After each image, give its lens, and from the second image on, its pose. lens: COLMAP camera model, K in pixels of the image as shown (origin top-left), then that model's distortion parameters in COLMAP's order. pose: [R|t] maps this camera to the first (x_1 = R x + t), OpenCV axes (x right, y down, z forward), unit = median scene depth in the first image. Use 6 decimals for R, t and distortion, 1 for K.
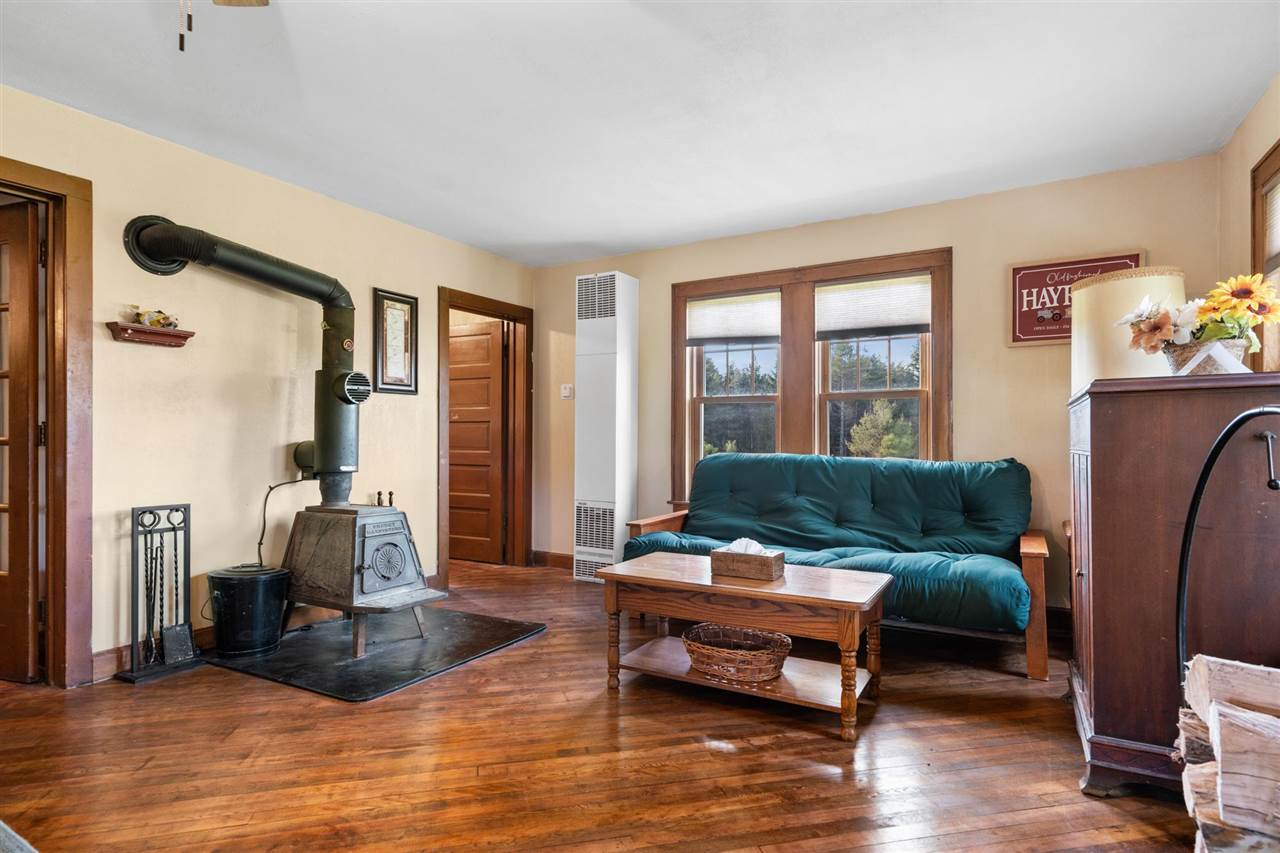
lens RADIAL K [[658.3, 0, 634.0], [0, 658.3, 433.2], [0, 0, 1]] dist [0.001965, 0.001228]
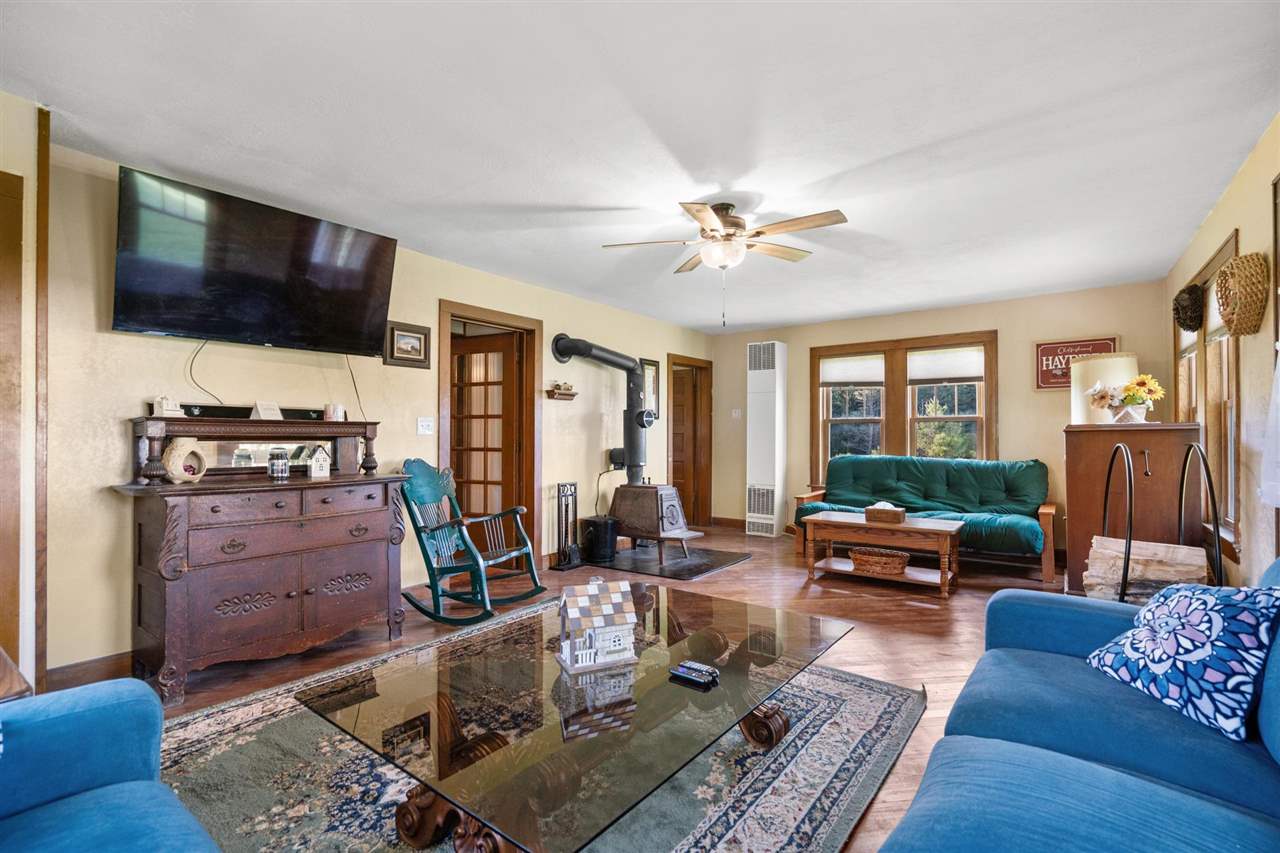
lens RADIAL K [[584.3, 0, 636.8], [0, 584.3, 426.3], [0, 0, 1]] dist [-0.000069, 0.001135]
pose [[0.994301, -0.002443, -0.106581, -0.276452], [0.001584, 0.999966, -0.008146, -0.035357], [0.106597, 0.007931, 0.994271, -0.585012]]
